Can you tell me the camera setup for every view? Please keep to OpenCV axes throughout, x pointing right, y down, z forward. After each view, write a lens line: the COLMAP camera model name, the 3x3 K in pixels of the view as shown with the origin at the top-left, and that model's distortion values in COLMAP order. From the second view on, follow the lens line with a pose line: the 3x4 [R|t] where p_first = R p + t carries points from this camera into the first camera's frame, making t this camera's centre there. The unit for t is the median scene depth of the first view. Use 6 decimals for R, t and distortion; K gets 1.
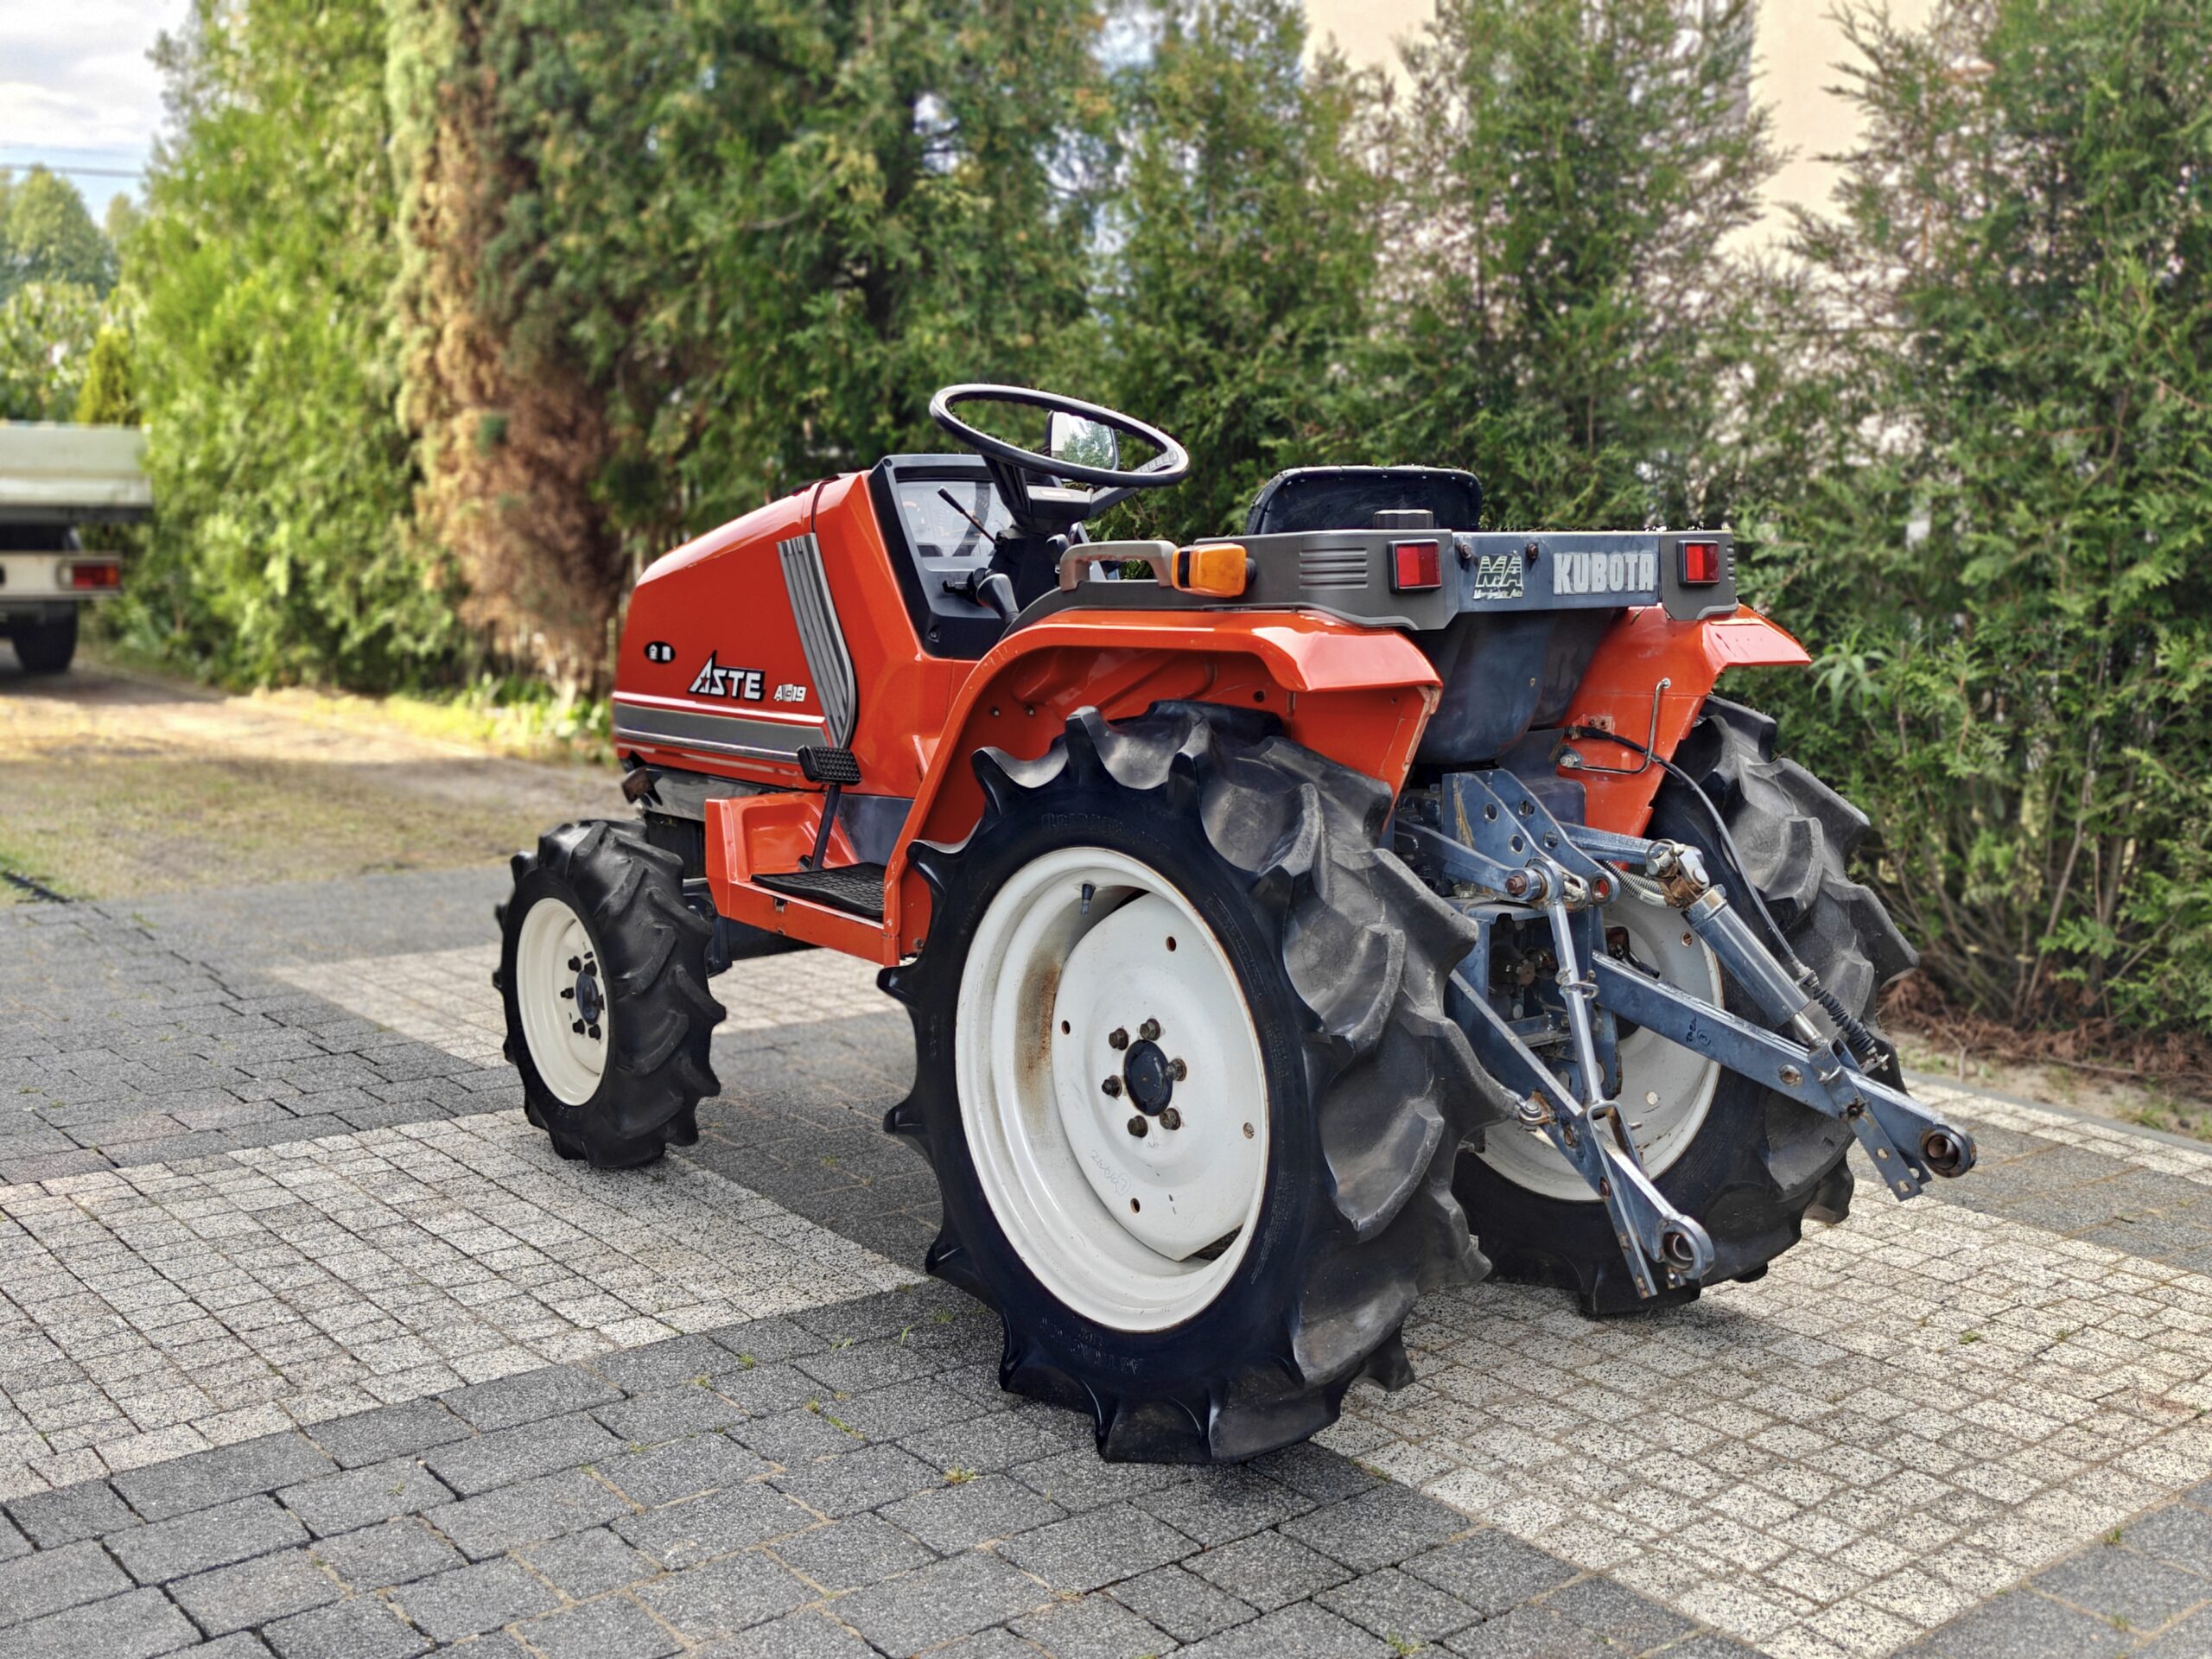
lens RADIAL K [[2221.0, 0, 1095.1], [0, 2221.0, 832.2], [0, 0, 1]] dist [0.045971, -0.018656]
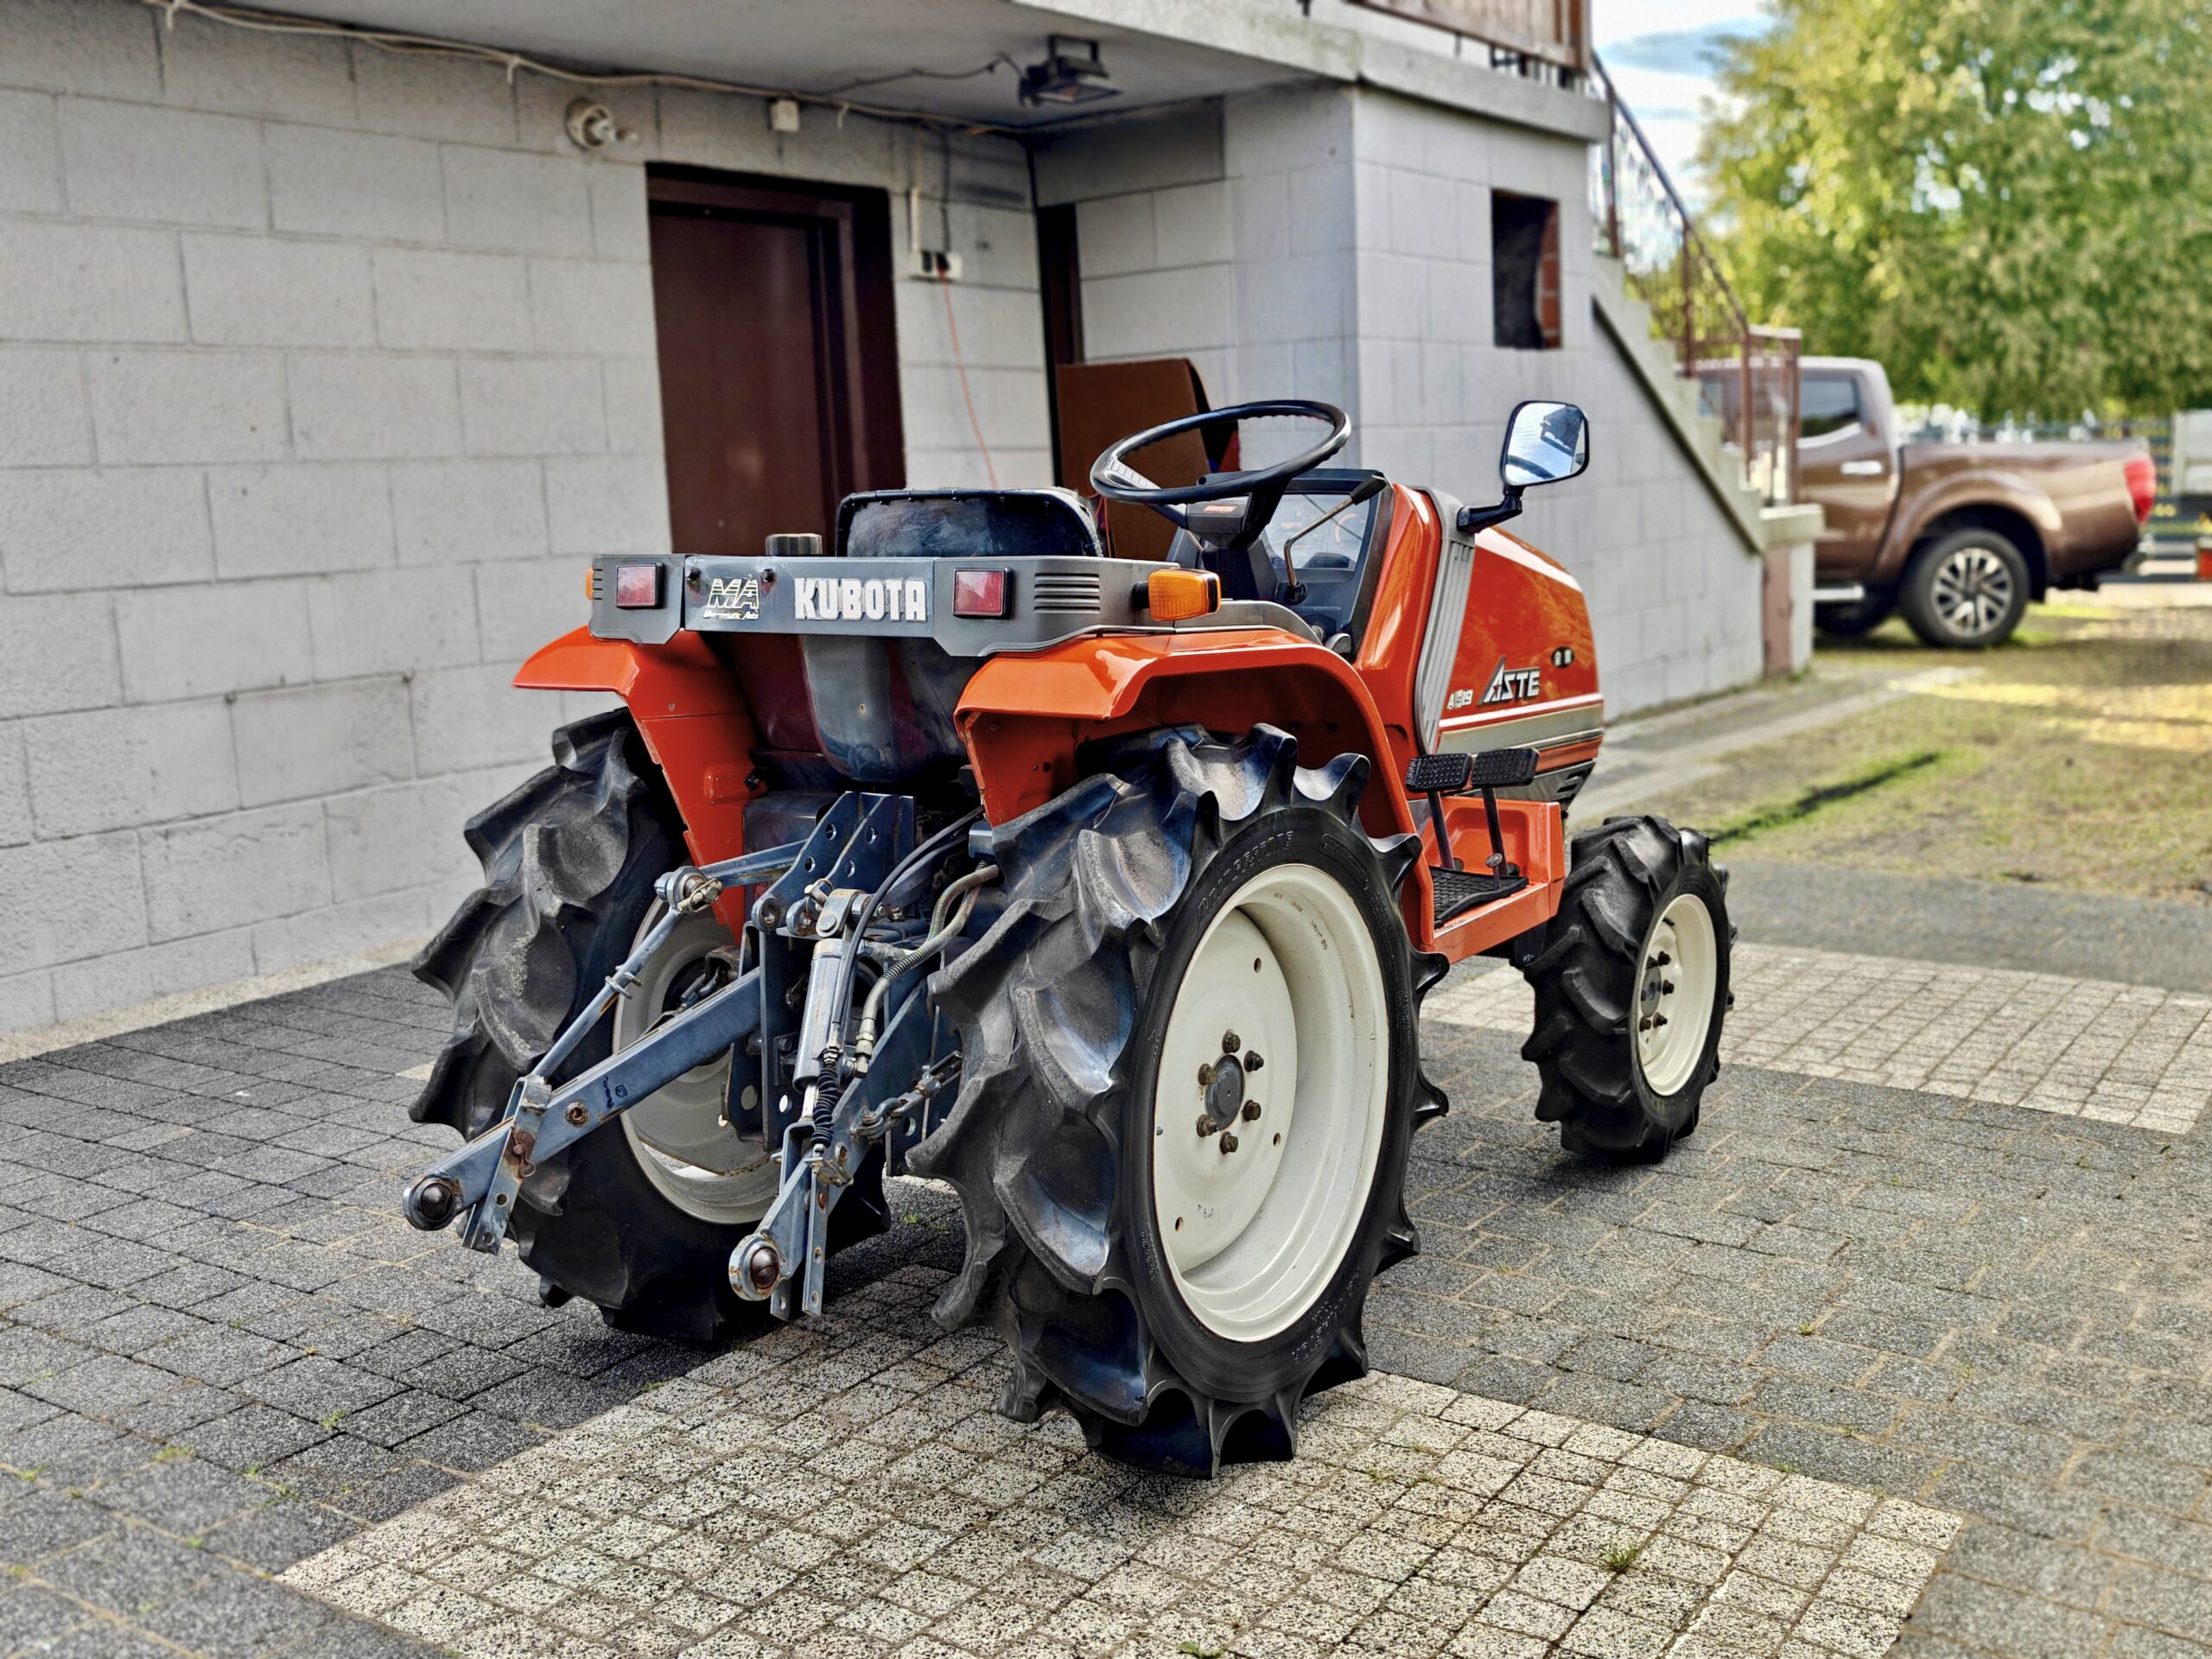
lens RADIAL K [[2221.0, 0, 1095.1], [0, 2221.0, 832.2], [0, 0, 1]] dist [0.045971, -0.018656]
pose [[0.290270, 0.130452, -0.948011, 1.209083], [-0.120940, 0.987722, 0.098886, -0.127521], [0.949272, 0.085949, 0.302483, 0.835300]]
